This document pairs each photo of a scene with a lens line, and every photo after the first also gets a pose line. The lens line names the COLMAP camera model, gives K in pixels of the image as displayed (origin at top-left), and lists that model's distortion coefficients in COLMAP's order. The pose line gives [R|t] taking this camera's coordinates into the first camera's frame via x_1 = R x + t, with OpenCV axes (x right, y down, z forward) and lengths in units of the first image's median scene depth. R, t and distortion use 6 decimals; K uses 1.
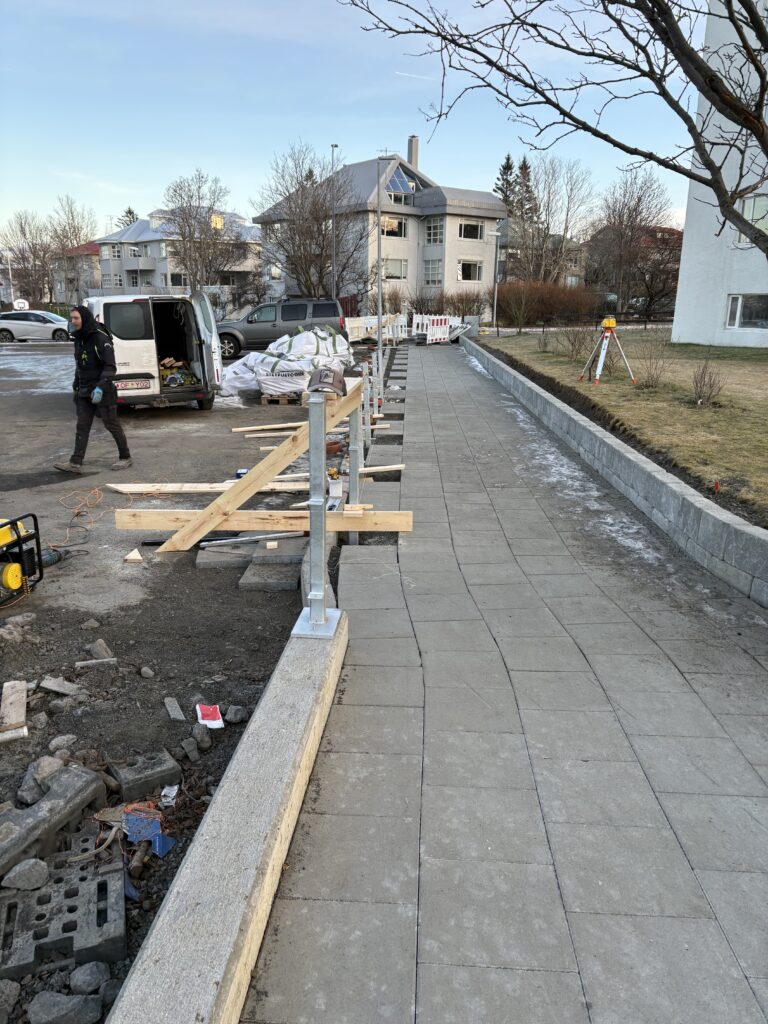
lens RADIAL K [[773.8, 0, 379.2], [0, 773.8, 518.0], [0, 0, 1]] dist [0.034711, -0.034384]
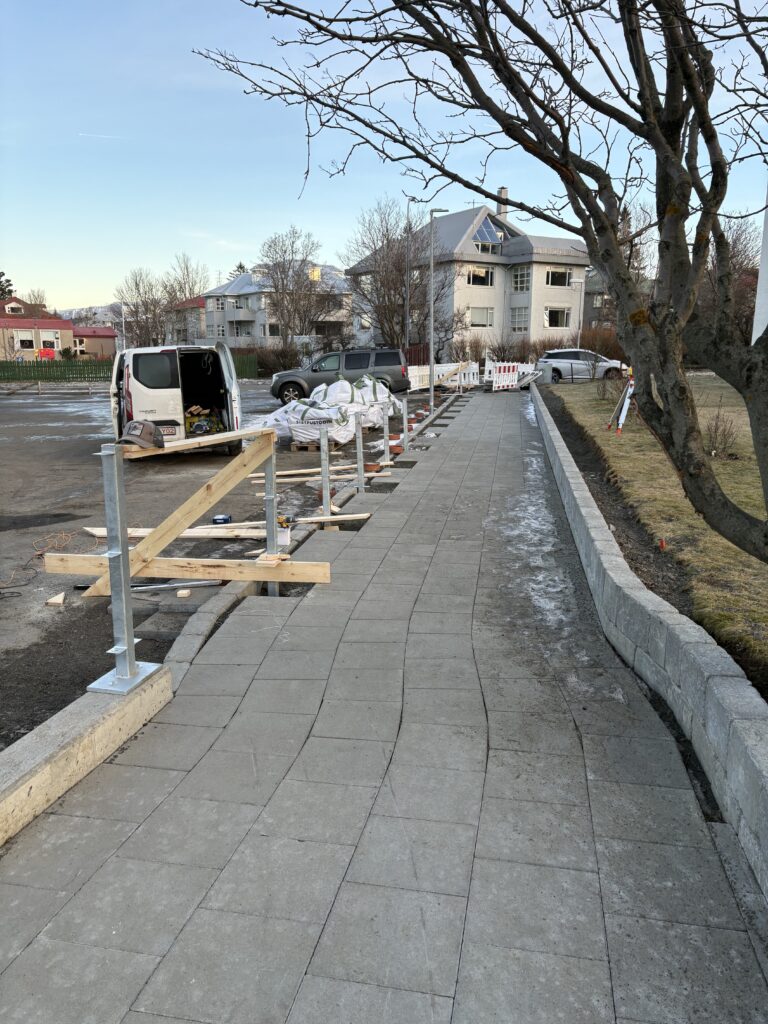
lens RADIAL K [[773.8, 0, 384.8], [0, 773.8, 517.9], [0, 0, 1]] dist [0.034711, -0.034384]
pose [[0.992108, 0.019726, -0.123825, 0.233994], [-0.026759, 0.998106, -0.055395, -0.013133], [0.122498, 0.058271, 0.990757, 0.030669]]
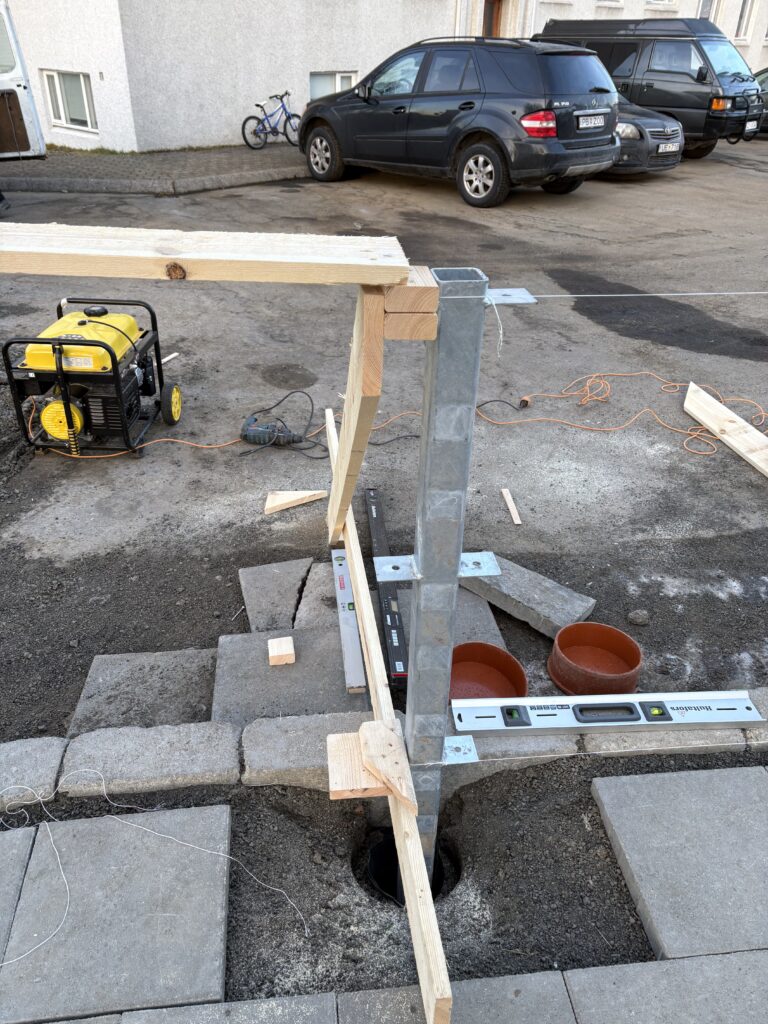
lens RADIAL K [[773.8, 0, 382.7], [0, 773.8, 515.8], [0, 0, 1]] dist [0.034711, -0.034384]
pose [[0.134050, 0.514354, -0.847037, 0.147897], [-0.281631, 0.839280, 0.465074, -0.203747], [0.950113, 0.176209, 0.257363, 0.912246]]
